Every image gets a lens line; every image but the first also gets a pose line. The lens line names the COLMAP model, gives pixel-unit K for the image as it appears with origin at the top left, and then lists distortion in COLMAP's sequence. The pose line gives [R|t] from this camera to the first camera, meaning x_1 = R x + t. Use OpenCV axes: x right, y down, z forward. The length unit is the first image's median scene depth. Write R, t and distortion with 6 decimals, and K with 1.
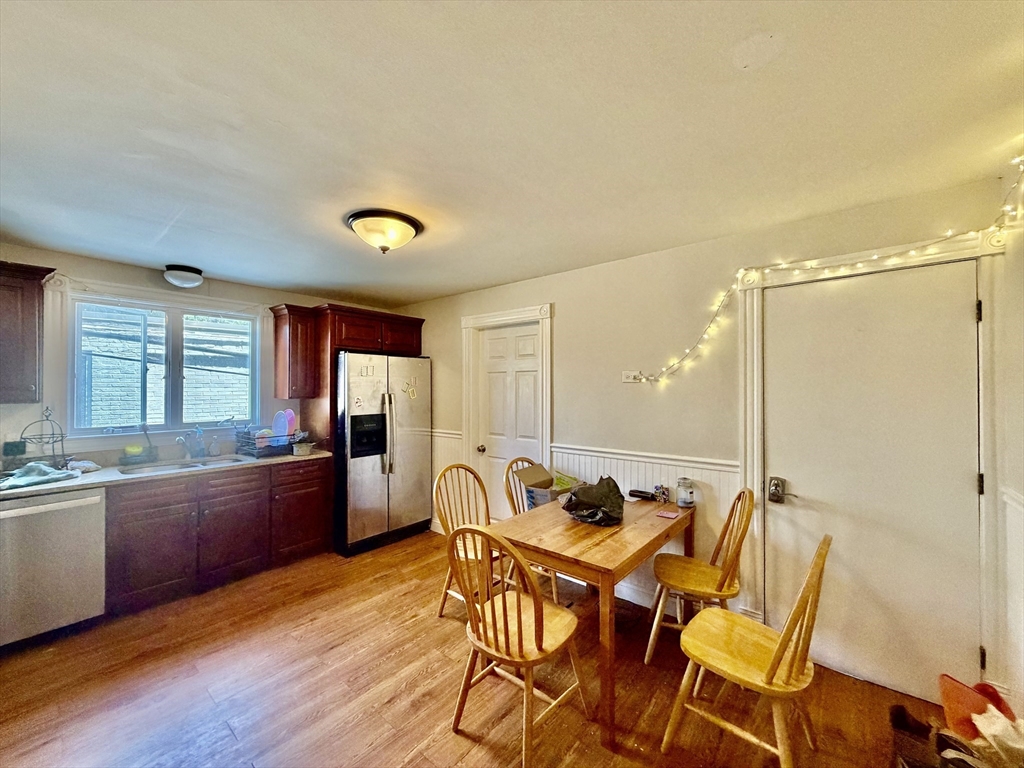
lens RADIAL K [[409.3, 0, 509.2], [0, 409.3, 384.7], [0, 0, 1]] dist [-0.000082, 0.000187]
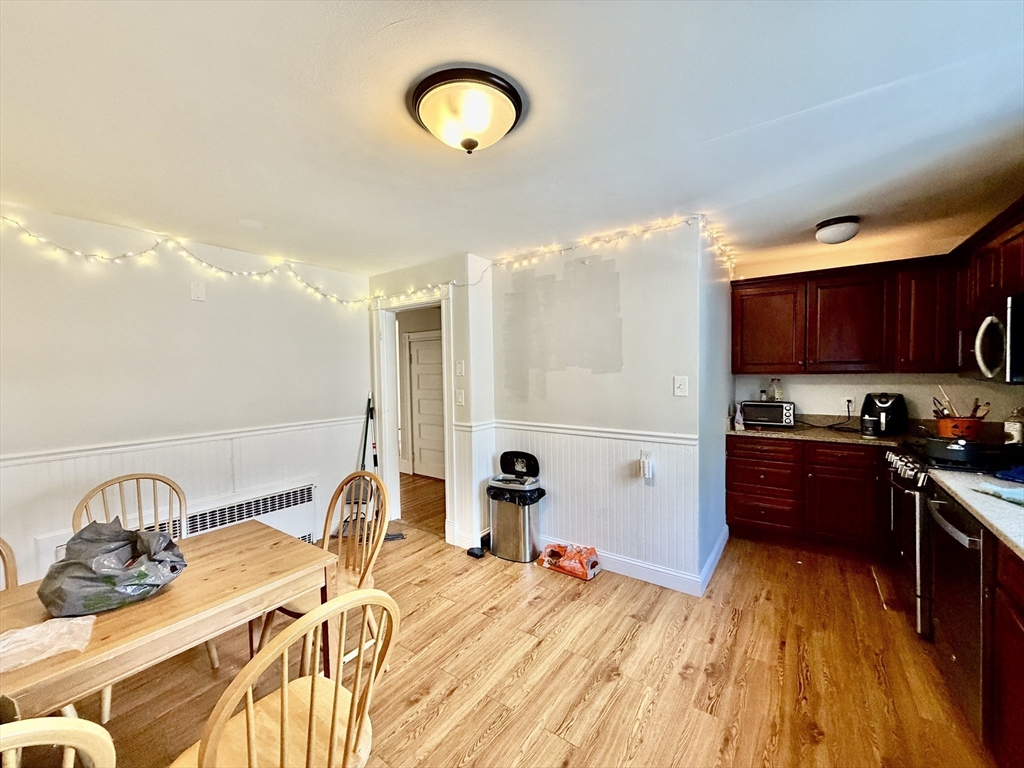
lens RADIAL K [[409.3, 0, 509.2], [0, 409.3, 384.7], [0, 0, 1]] dist [-0.000082, 0.000187]
pose [[-0.997274, 0.014708, -0.072305, -0.275230], [0.013250, 0.999700, 0.020602, 0.017189], [0.072586, 0.019588, -0.997170, 1.472782]]
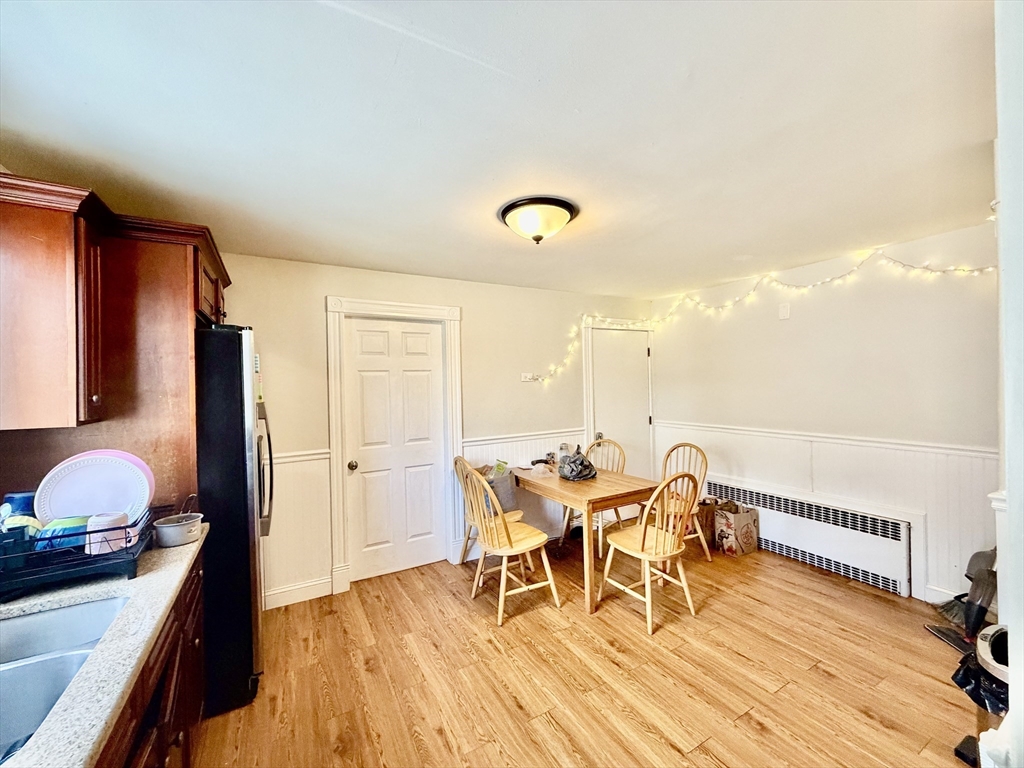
lens RADIAL K [[409.3, 0, 509.2], [0, 409.3, 384.7], [0, 0, 1]] dist [-0.000082, 0.000187]
pose [[0.346636, -0.014831, 0.937883, -1.083327], [0.010163, 0.999876, 0.012055, -0.013697], [-0.937945, 0.005353, 0.346744, 0.659392]]
